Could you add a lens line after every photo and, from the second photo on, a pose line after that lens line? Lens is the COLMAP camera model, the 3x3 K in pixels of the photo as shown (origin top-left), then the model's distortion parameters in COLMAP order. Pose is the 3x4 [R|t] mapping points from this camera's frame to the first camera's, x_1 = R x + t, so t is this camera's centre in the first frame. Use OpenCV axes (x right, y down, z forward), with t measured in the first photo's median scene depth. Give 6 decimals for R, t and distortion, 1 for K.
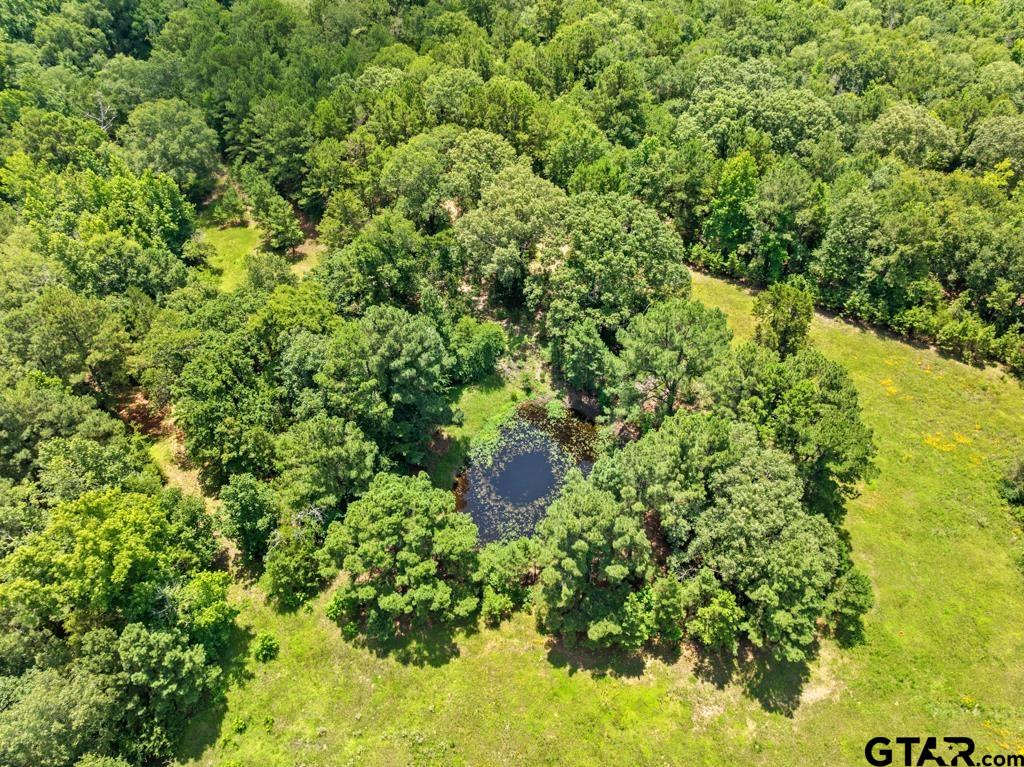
lens RADIAL K [[719.9, 0, 512.0], [0, 719.9, 383.5], [0, 0, 1]] dist [-0.038165, 0.003883]
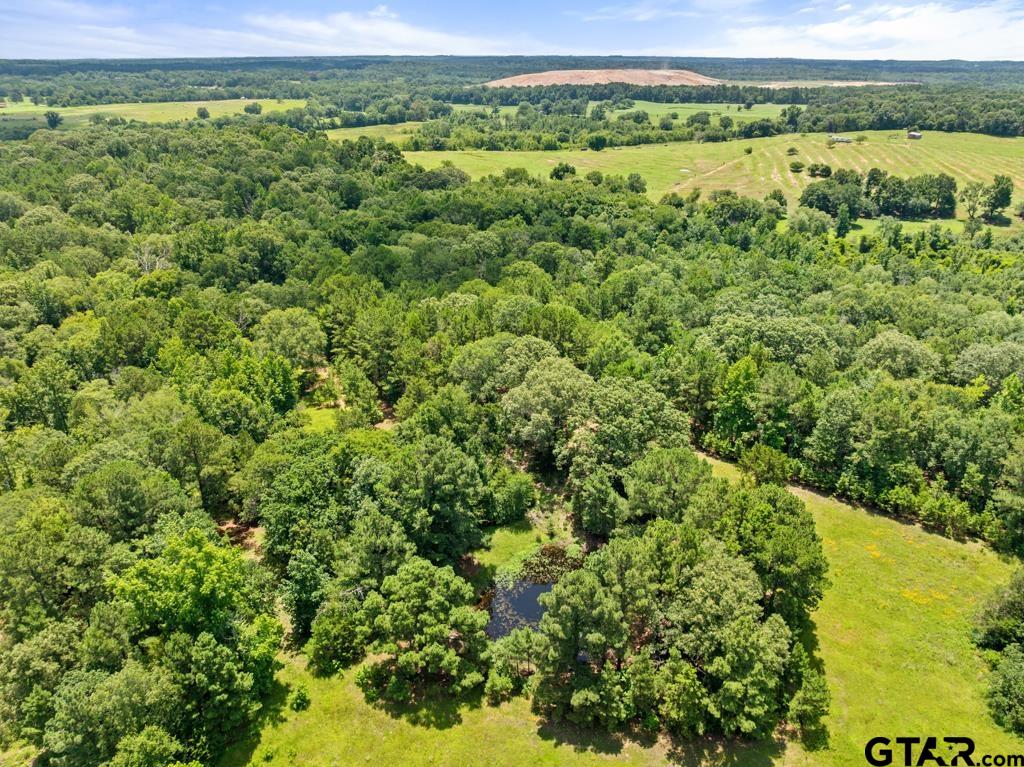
lens RADIAL K [[719.9, 0, 512.0], [0, 719.9, 383.5], [0, 0, 1]] dist [-0.038165, 0.003883]
pose [[0.992520, 0.050737, -0.111040, 0.077619], [-0.085399, 0.938520, -0.334495, 0.178890], [0.087242, 0.341475, 0.935833, -0.181859]]
